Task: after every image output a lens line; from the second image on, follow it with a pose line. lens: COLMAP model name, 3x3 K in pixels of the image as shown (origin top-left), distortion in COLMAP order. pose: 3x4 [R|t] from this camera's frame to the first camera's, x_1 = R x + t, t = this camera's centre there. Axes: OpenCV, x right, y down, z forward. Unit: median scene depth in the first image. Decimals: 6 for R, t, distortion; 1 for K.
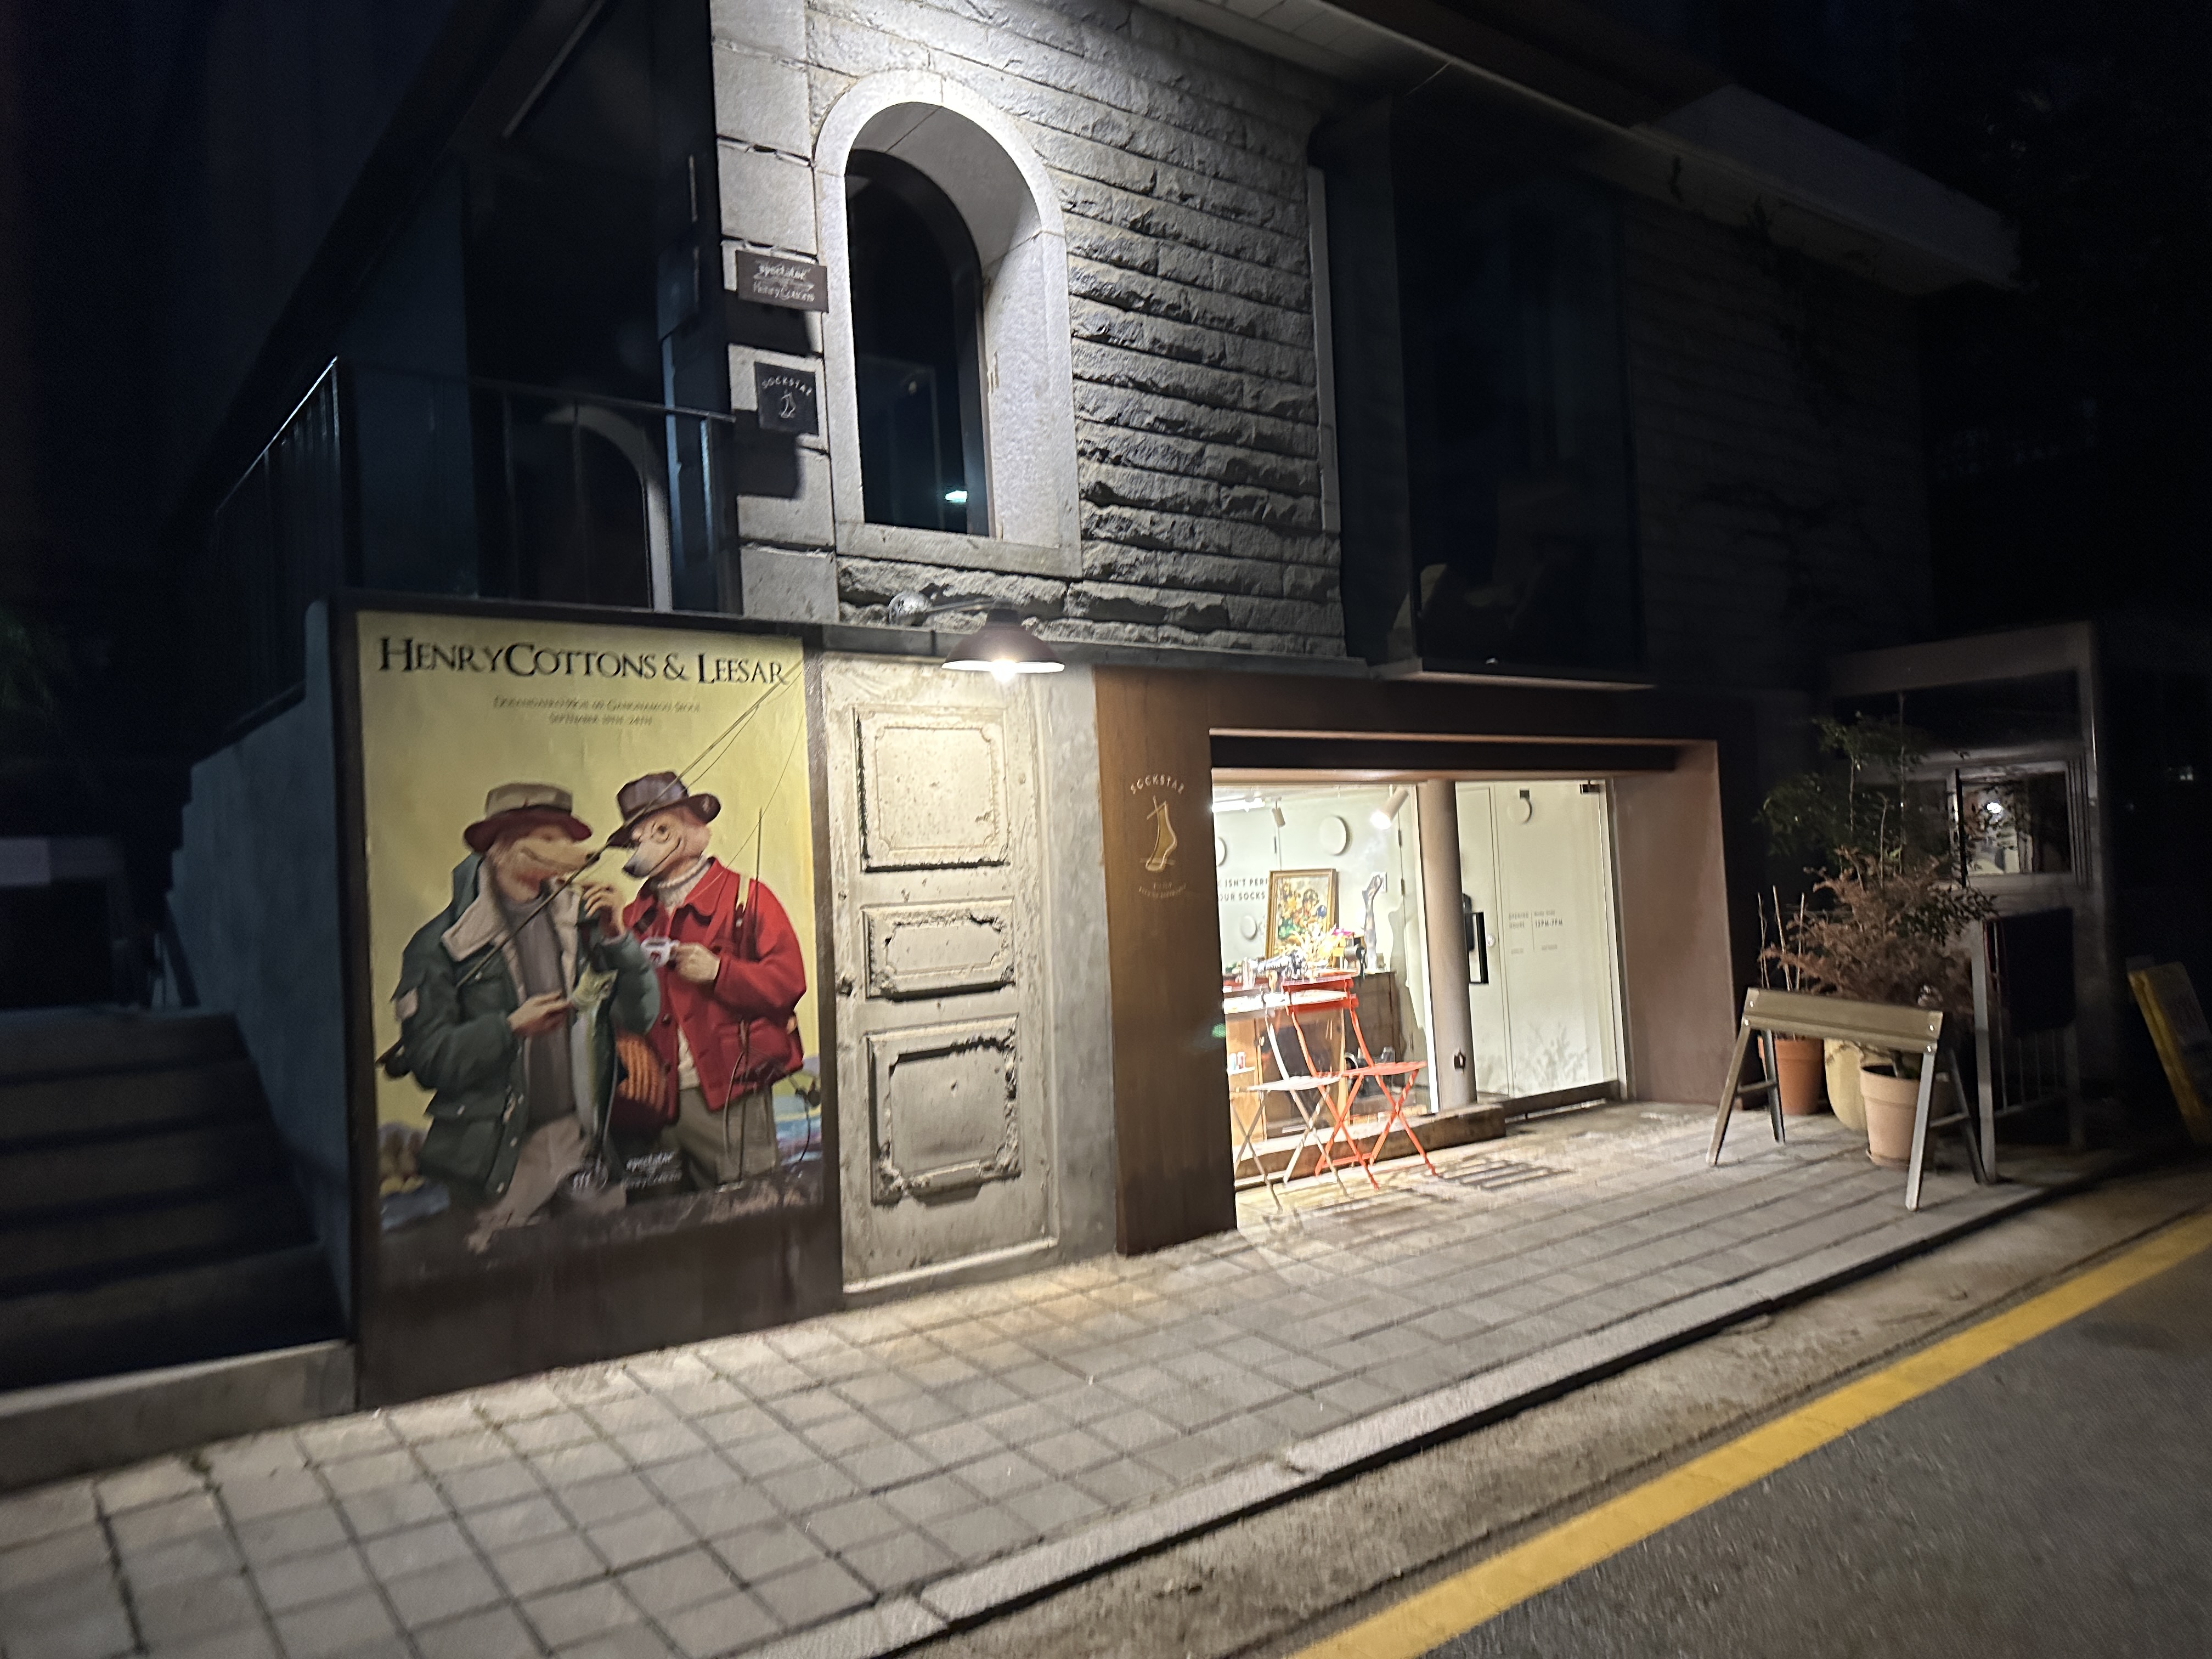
lens RADIAL K [[1524.5, 0, 1106.0], [0, 1524.5, 829.5], [0, 0, 1]] dist [0.135231, -0.147993]
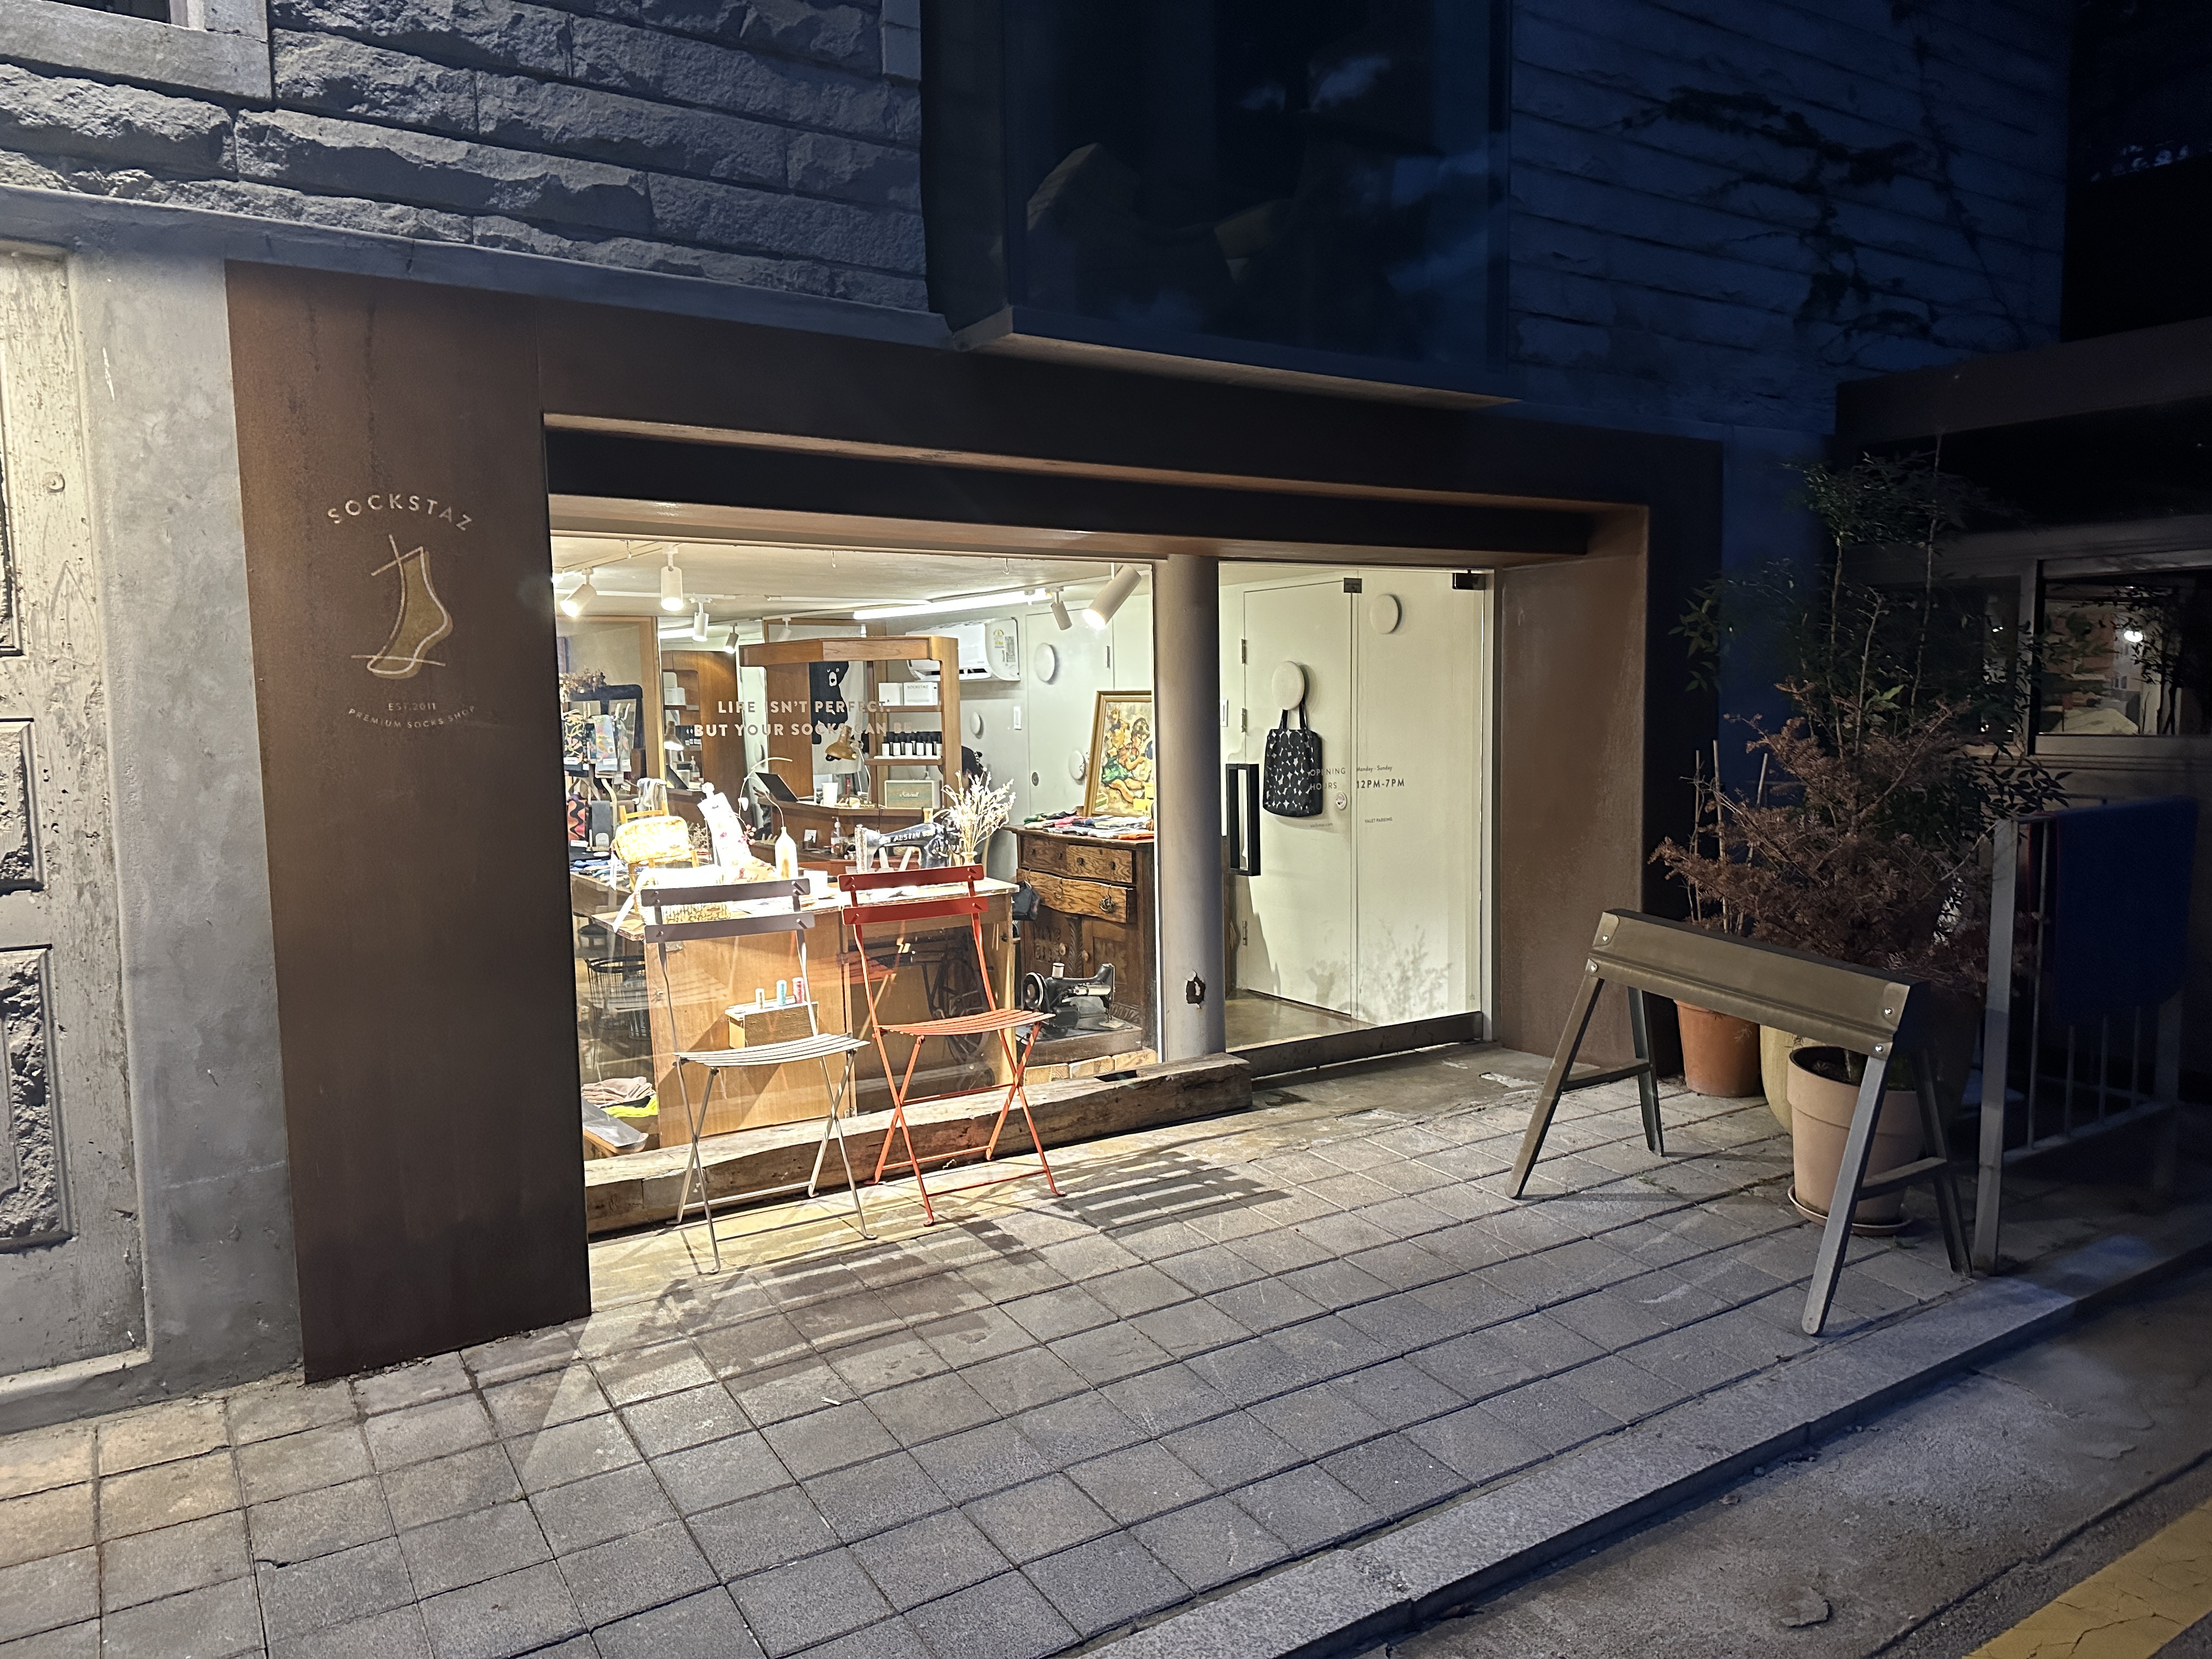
lens RADIAL K [[1481.6, 0, 1106.0], [0, 1481.6, 829.5], [0, 0, 1]] dist [0.066577, -0.070646]
pose [[0.994984, 0.043670, -0.090002, 0.296035], [-0.032292, 0.991731, 0.124207, 0.006161], [0.094682, -0.120678, 0.988166, 0.459450]]
